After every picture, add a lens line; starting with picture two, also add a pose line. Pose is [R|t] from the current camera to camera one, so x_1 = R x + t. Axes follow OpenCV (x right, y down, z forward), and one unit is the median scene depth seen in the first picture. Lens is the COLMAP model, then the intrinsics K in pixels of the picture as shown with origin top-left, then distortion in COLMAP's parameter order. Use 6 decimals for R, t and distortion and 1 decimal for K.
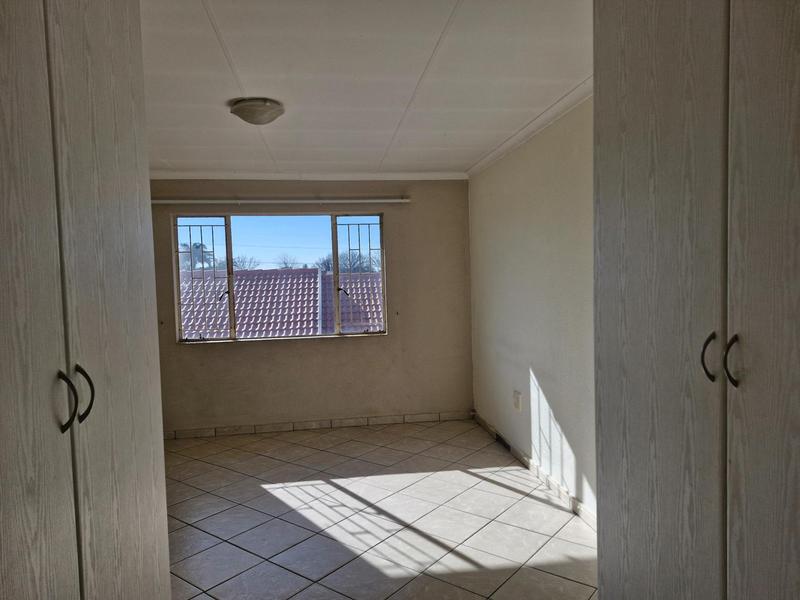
lens RADIAL K [[551.7, 0, 397.6], [0, 551.7, 302.2], [0, 0, 1]] dist [0.060458, -0.060496]
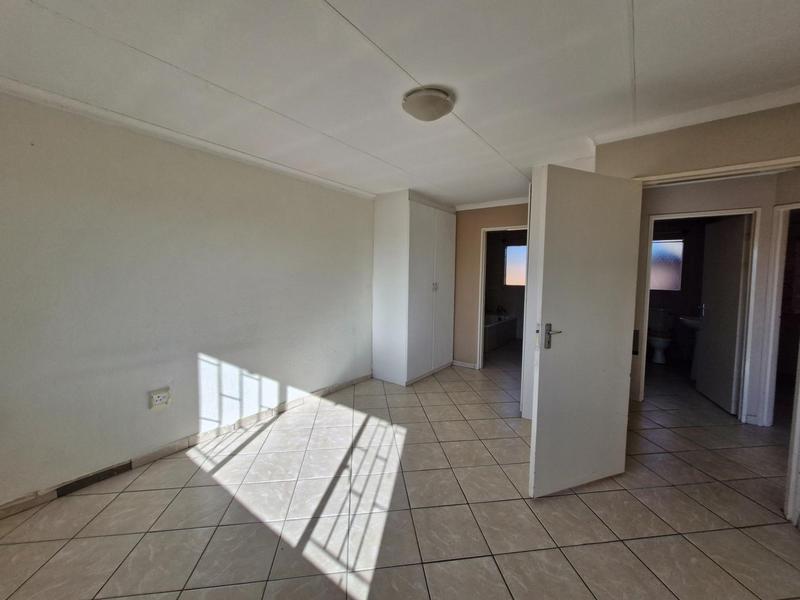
lens RADIAL K [[314.3, 0, 396.1], [0, 314.3, 301.7], [0, 0, 1]] dist [0.002617, -0.002228]
pose [[-0.702732, -0.039939, 0.710333, -0.552378], [0.041610, 0.994407, 0.097077, -0.030612], [-0.710237, 0.097776, -0.697139, 1.311644]]
